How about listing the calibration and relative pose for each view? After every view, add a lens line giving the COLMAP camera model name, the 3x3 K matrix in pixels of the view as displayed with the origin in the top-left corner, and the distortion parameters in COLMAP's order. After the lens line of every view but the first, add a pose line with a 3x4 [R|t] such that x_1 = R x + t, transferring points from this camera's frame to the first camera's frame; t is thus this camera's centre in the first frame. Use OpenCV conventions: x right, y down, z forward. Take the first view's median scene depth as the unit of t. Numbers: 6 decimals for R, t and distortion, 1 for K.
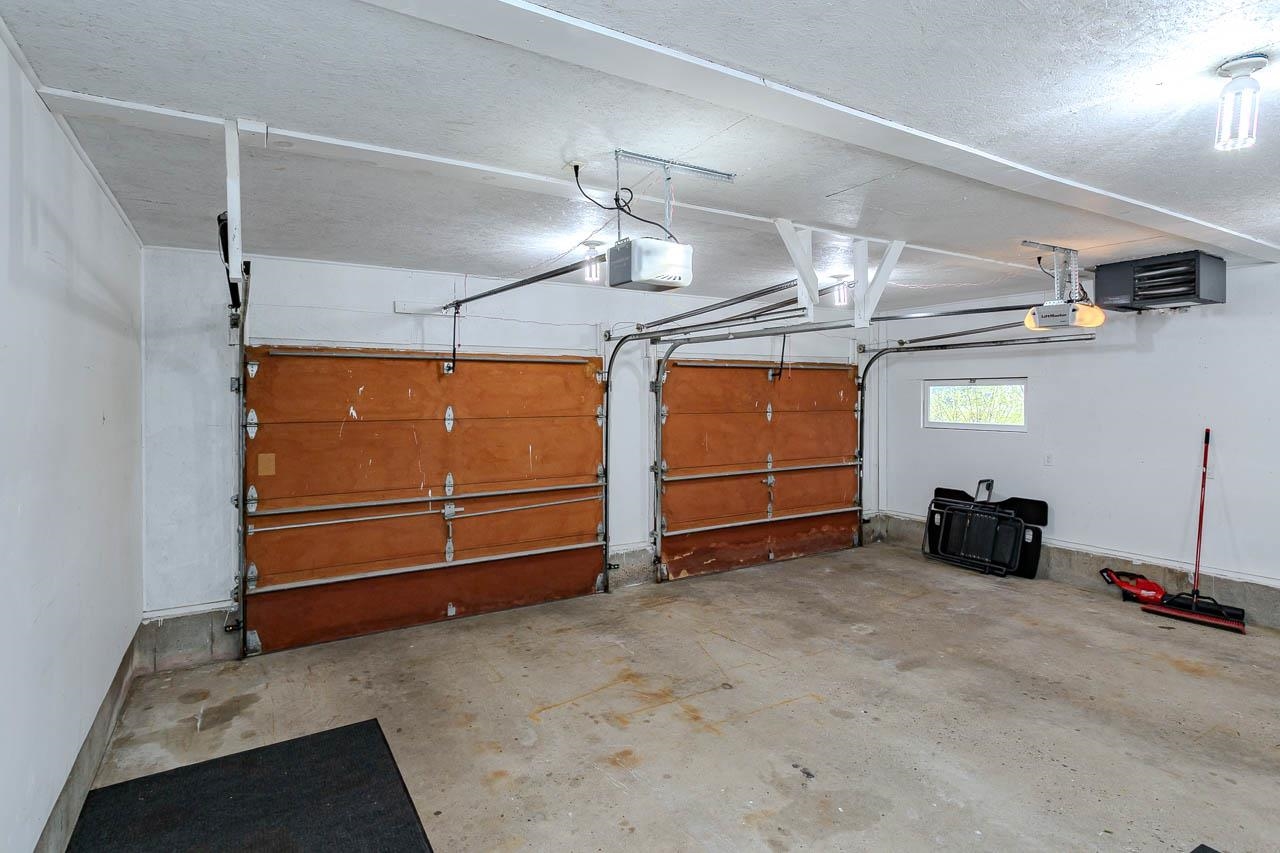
lens RADIAL K [[613.2, 0, 640.6], [0, 613.2, 424.3], [0, 0, 1]] dist [-0.002135, 0.001806]
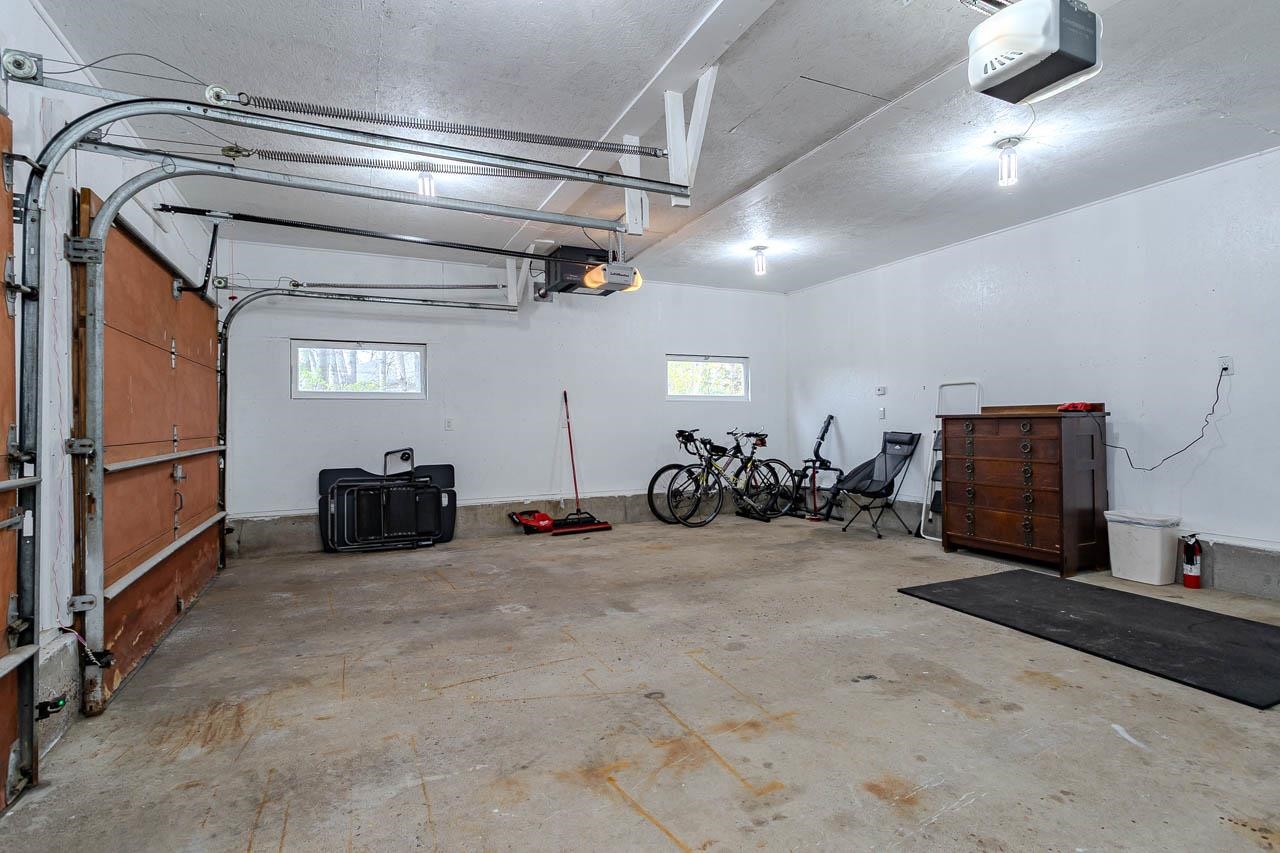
lens RADIAL K [[613.2, 0, 637.8], [0, 613.2, 425.6], [0, 0, 1]] dist [-0.002135, 0.001806]
pose [[0.146870, -0.010357, 0.989102, -0.410432], [0.048222, 0.998831, 0.003298, 0.093238], [-0.987980, 0.047212, 0.147198, 0.688979]]
